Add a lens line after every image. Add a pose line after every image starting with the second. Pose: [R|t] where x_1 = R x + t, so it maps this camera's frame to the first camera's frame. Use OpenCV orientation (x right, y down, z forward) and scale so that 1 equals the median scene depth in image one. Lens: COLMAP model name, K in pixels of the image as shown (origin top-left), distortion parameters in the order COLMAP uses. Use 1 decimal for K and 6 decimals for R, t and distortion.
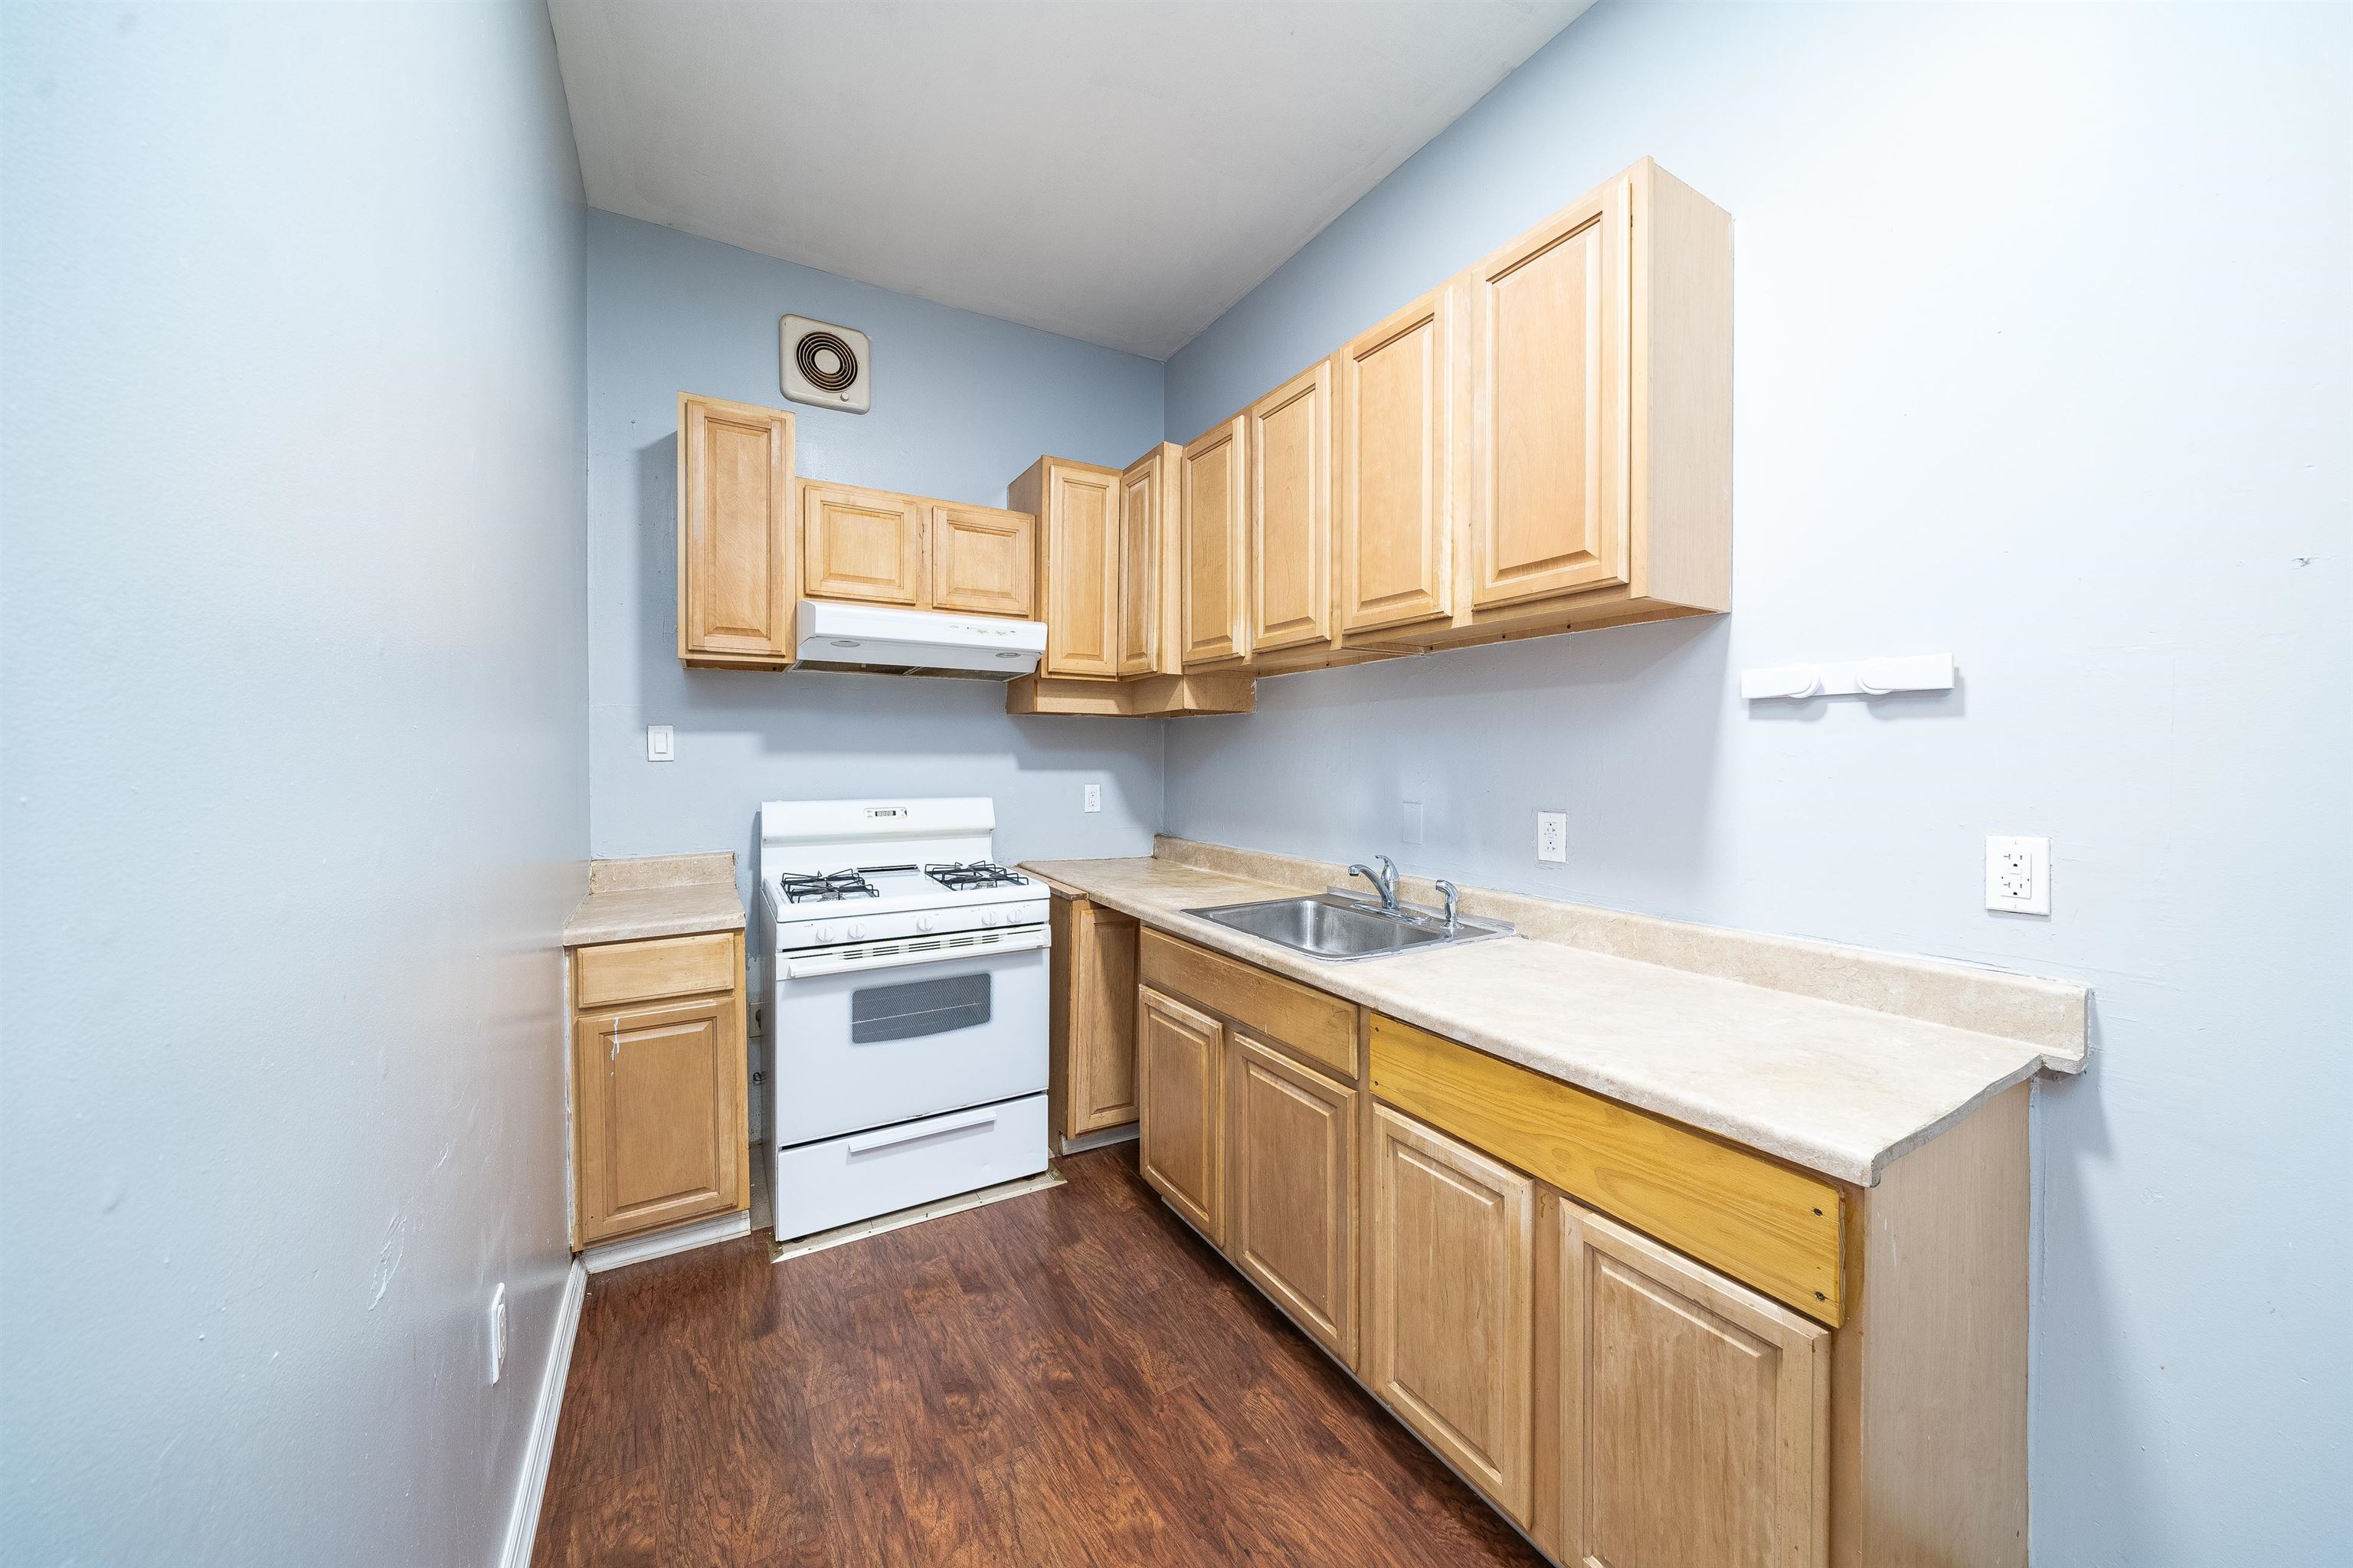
lens RADIAL K [[811.1, 0, 1181.1], [0, 811.1, 775.0], [0, 0, 1]] dist [-0.003939, 0.000120]
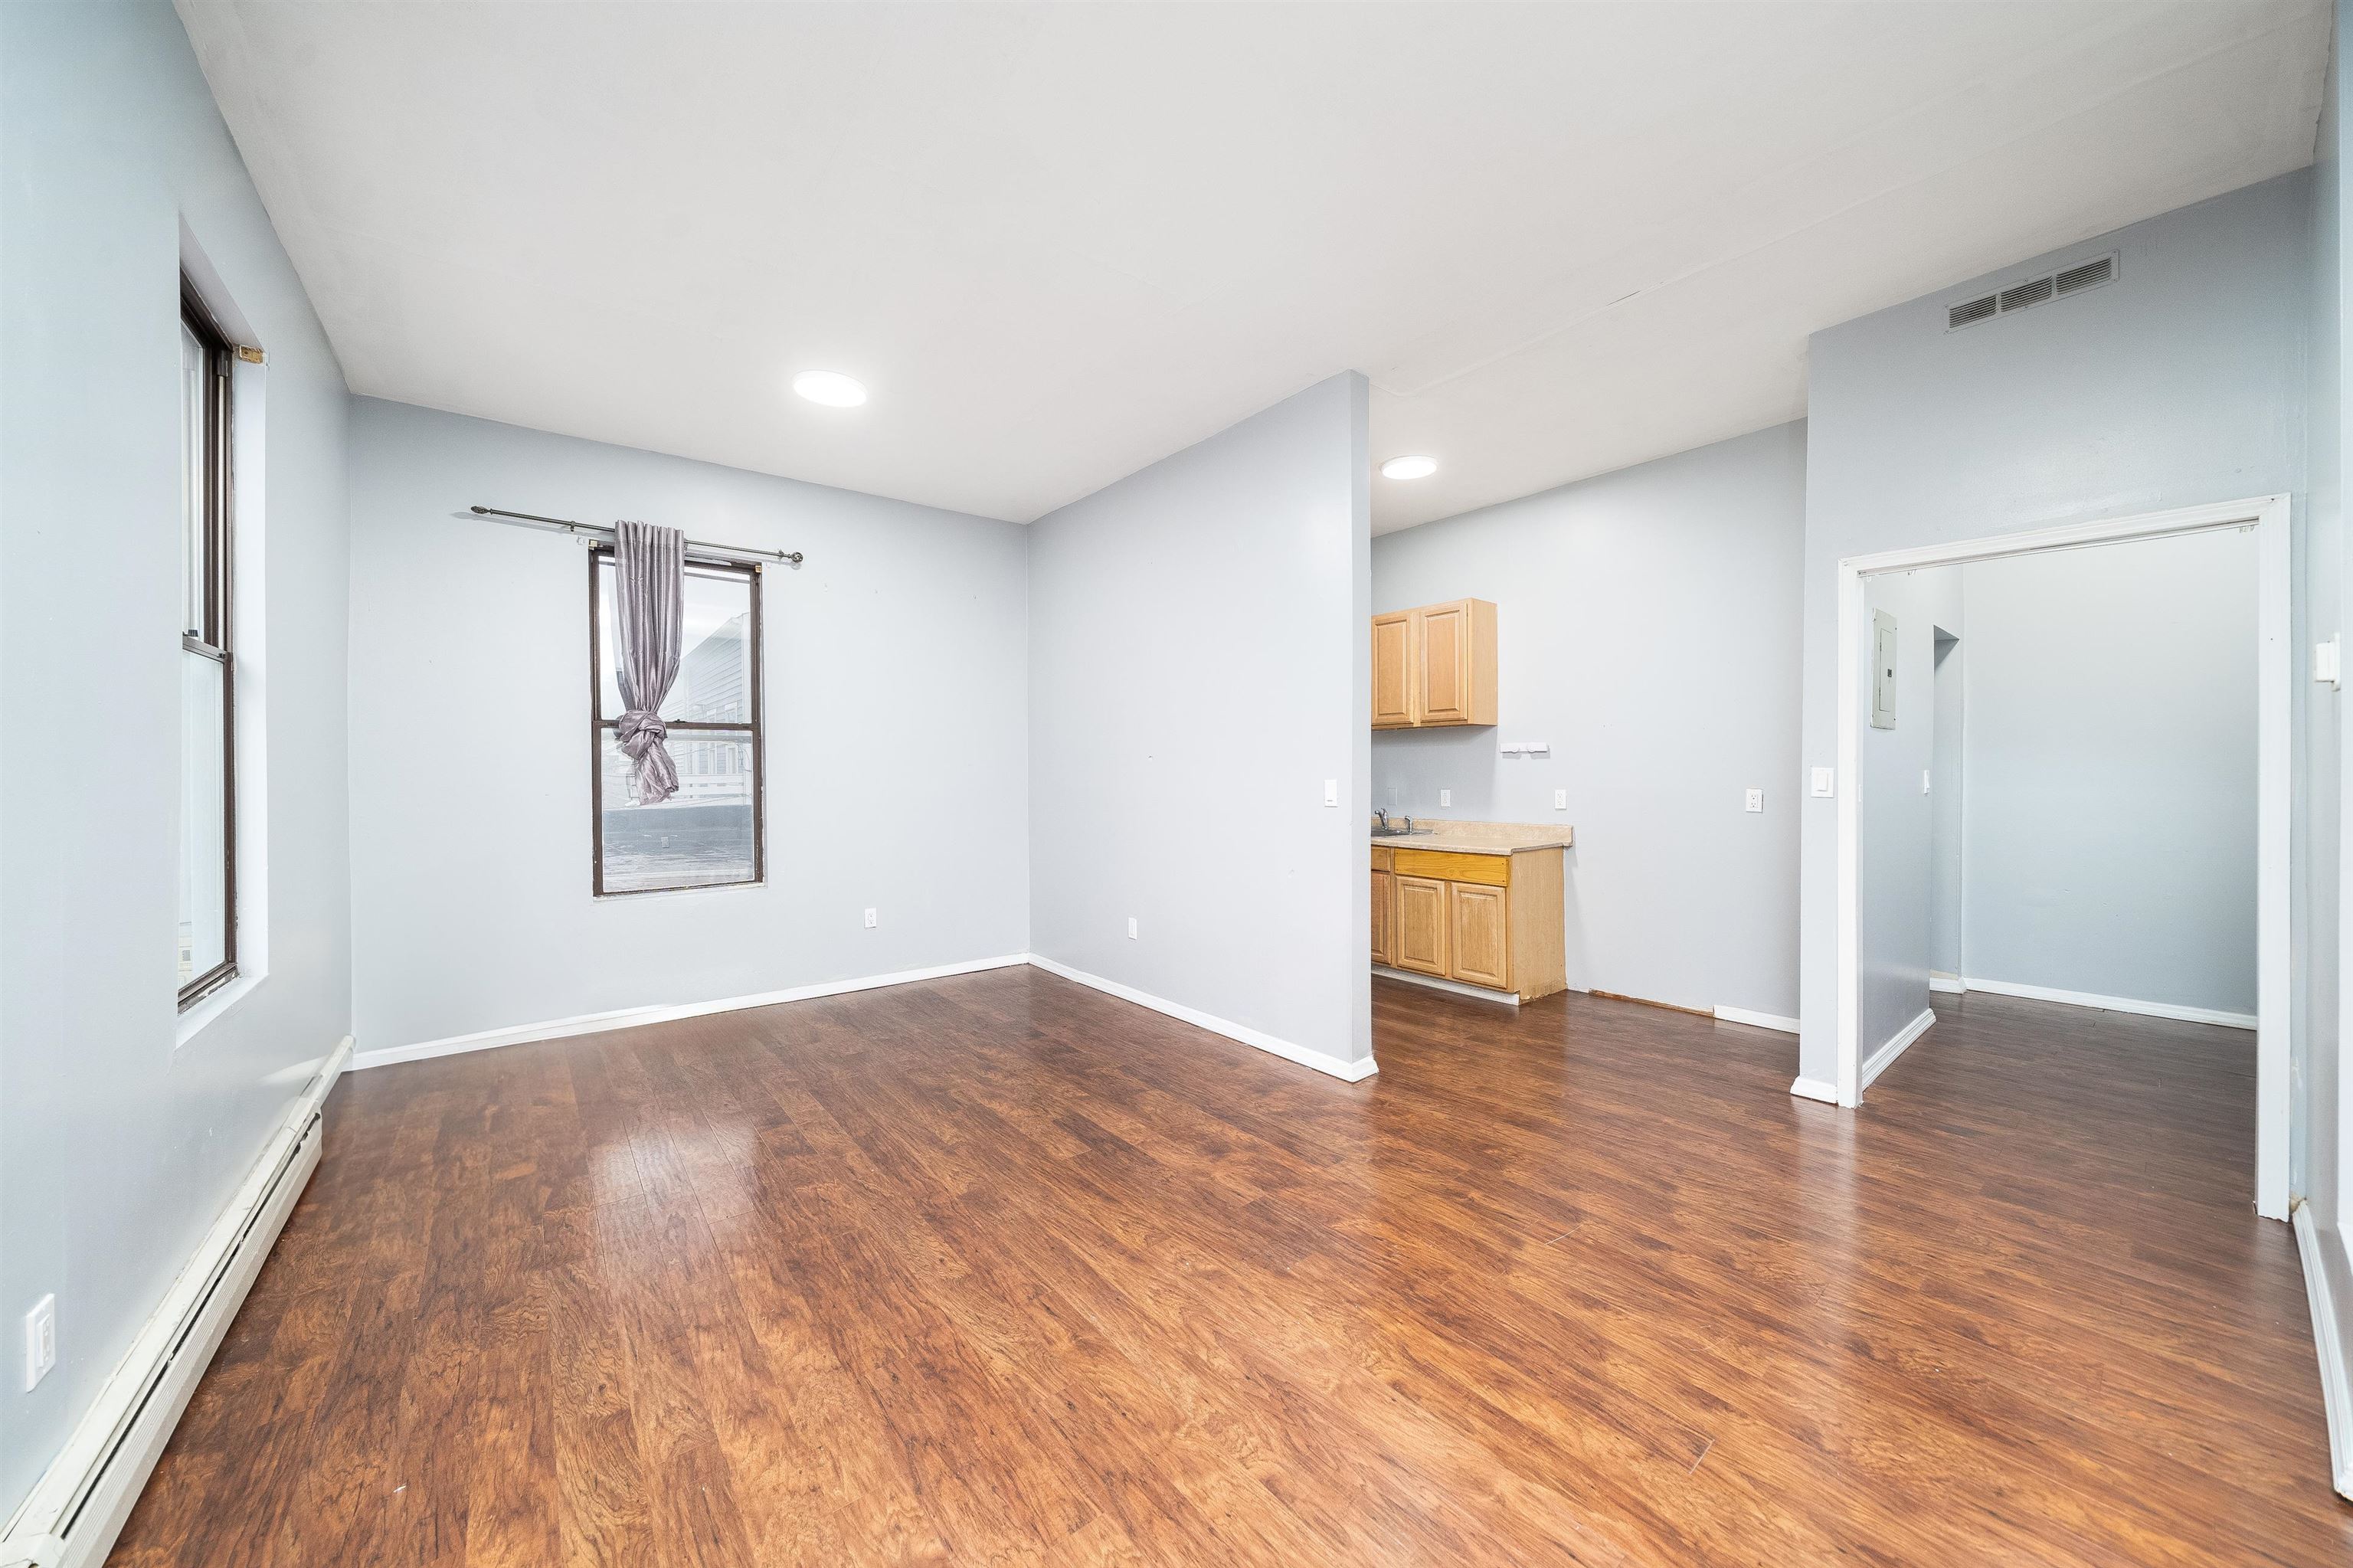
lens RADIAL K [[811.1, 0, 1181.1], [0, 811.1, 775.0], [0, 0, 1]] dist [-0.003939, 0.000120]
pose [[0.990225, -0.006006, 0.139352, -0.807665], [0.007827, 0.999891, -0.012521, 0.024180], [-0.139262, 0.013489, 0.990164, -1.592625]]
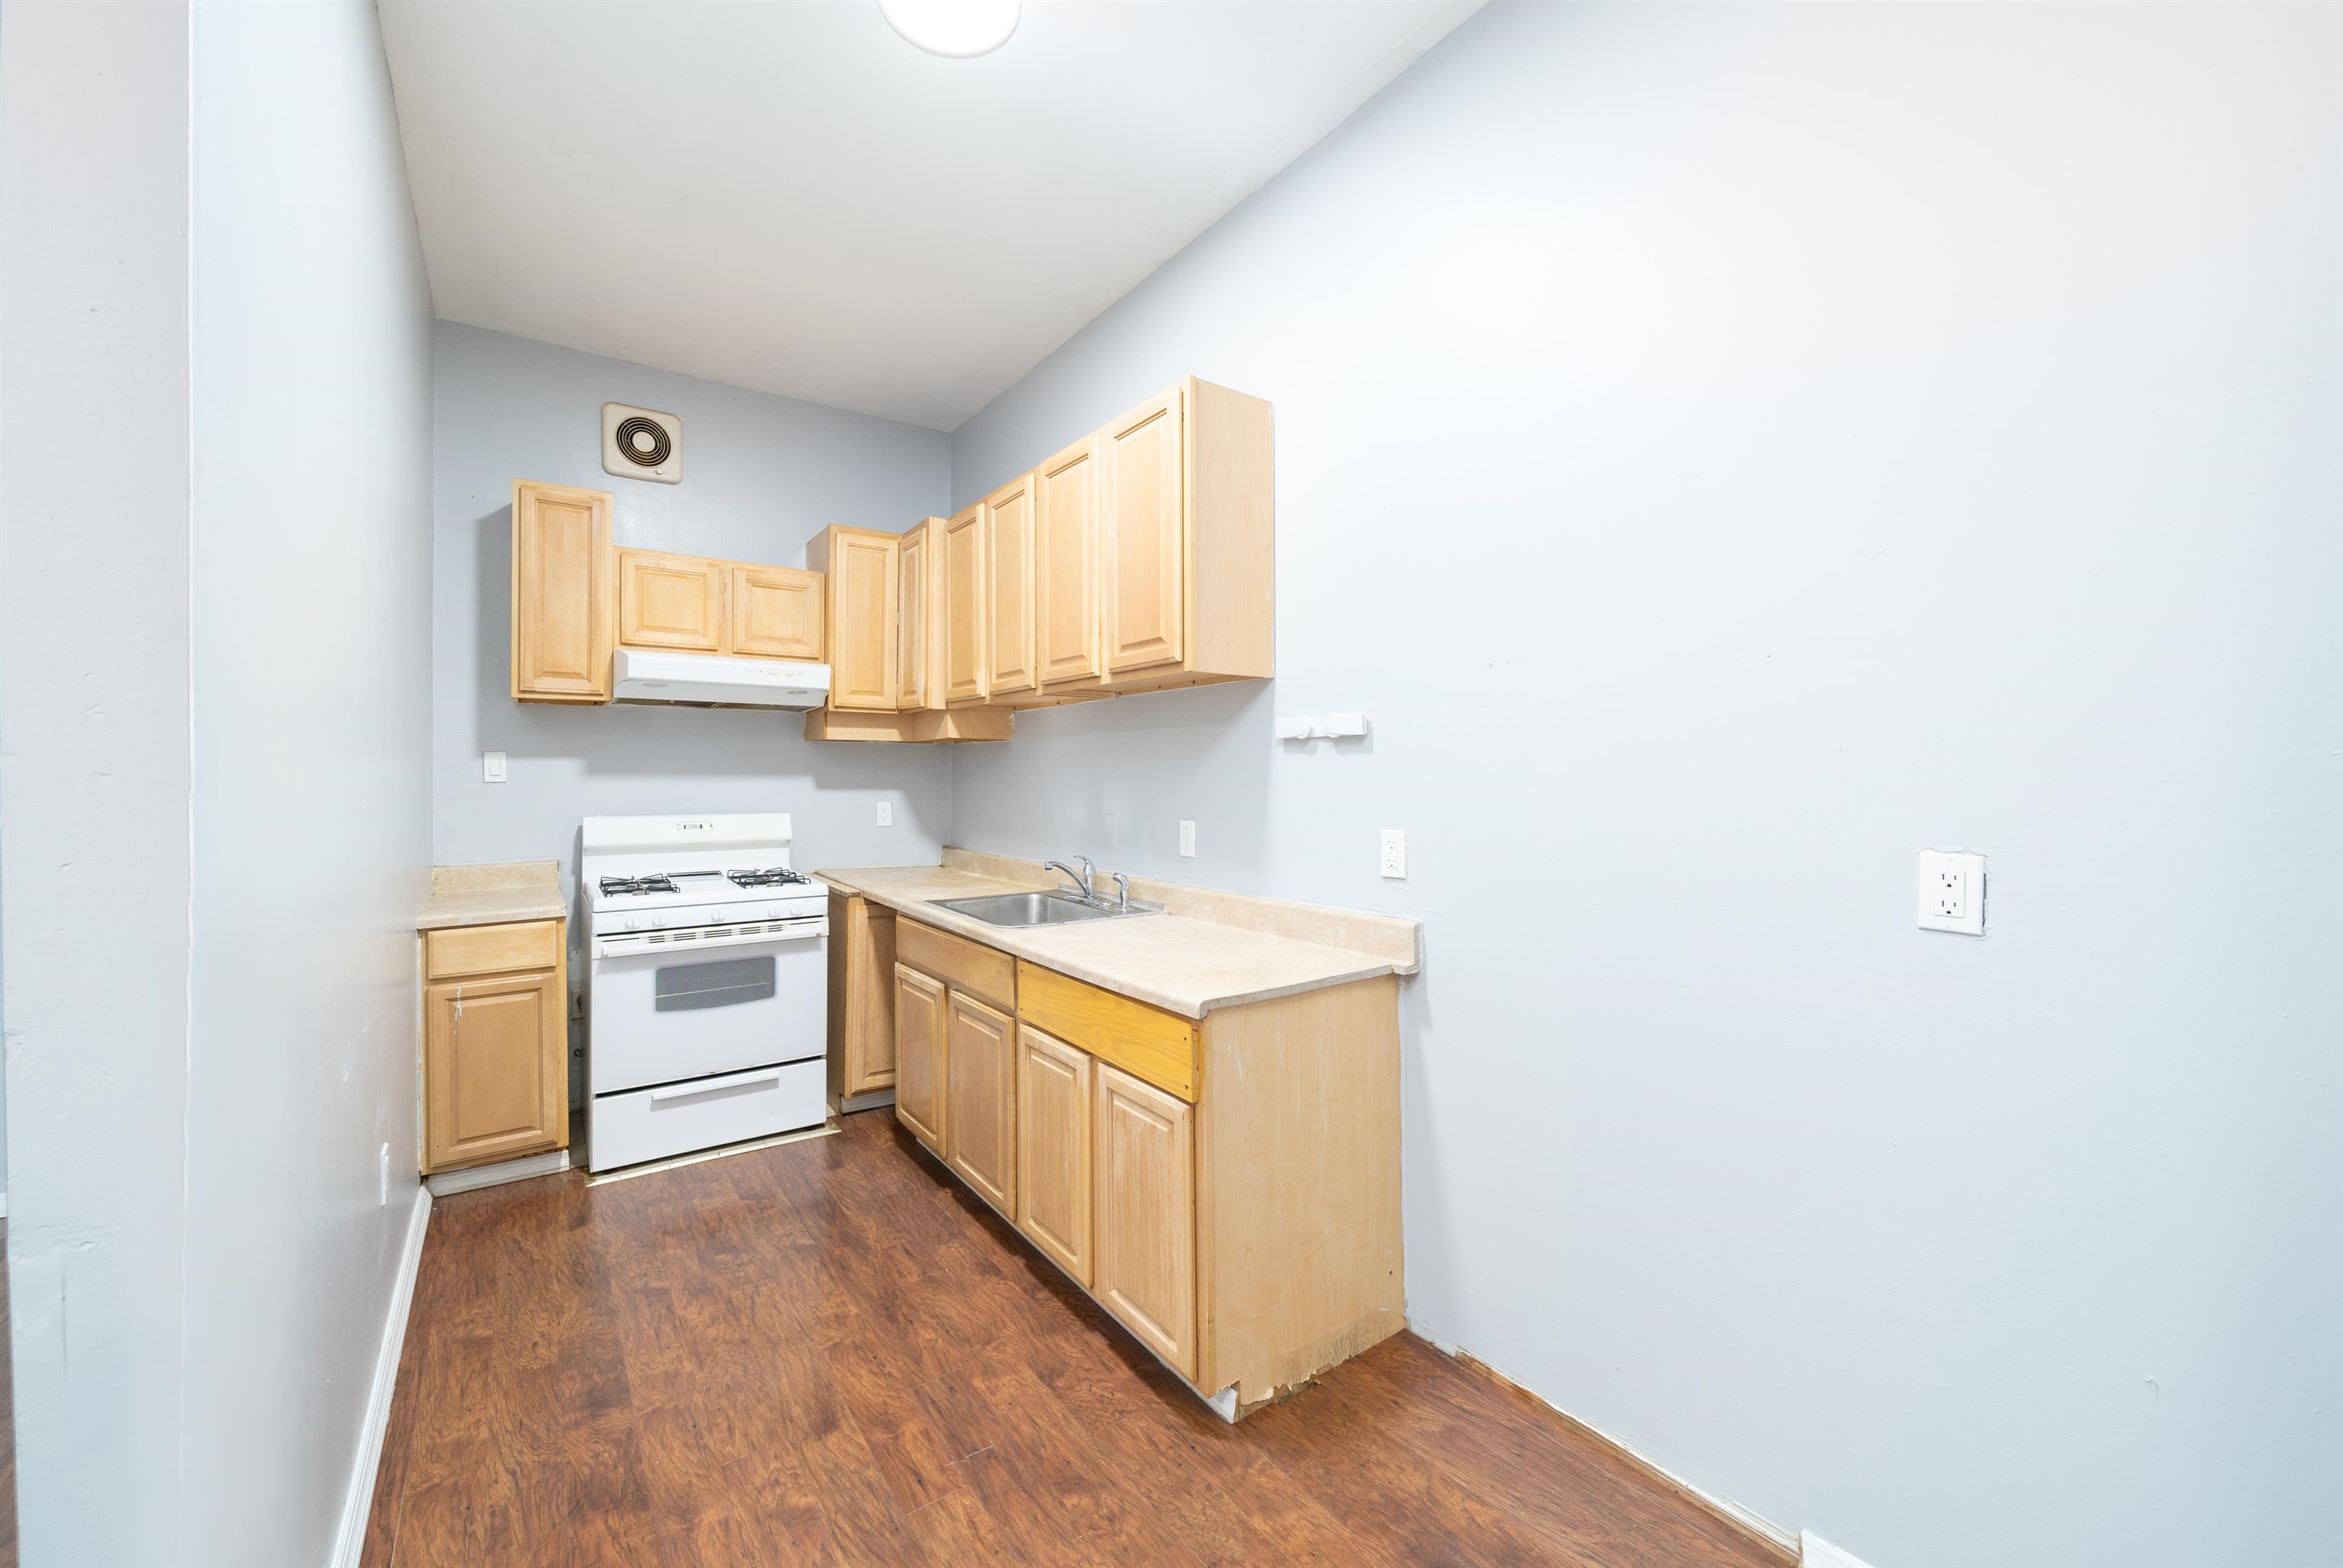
lens RADIAL K [[874.9, 0, 1111.2], [0, 874.9, 780.5], [0, 0, 1]] dist [-0.002928, -0.000034]
pose [[0.998578, -0.002236, 0.053258, 0.237729], [0.003099, 0.999865, -0.016115, 0.003866], [-0.053214, 0.016257, 0.998451, -0.406427]]
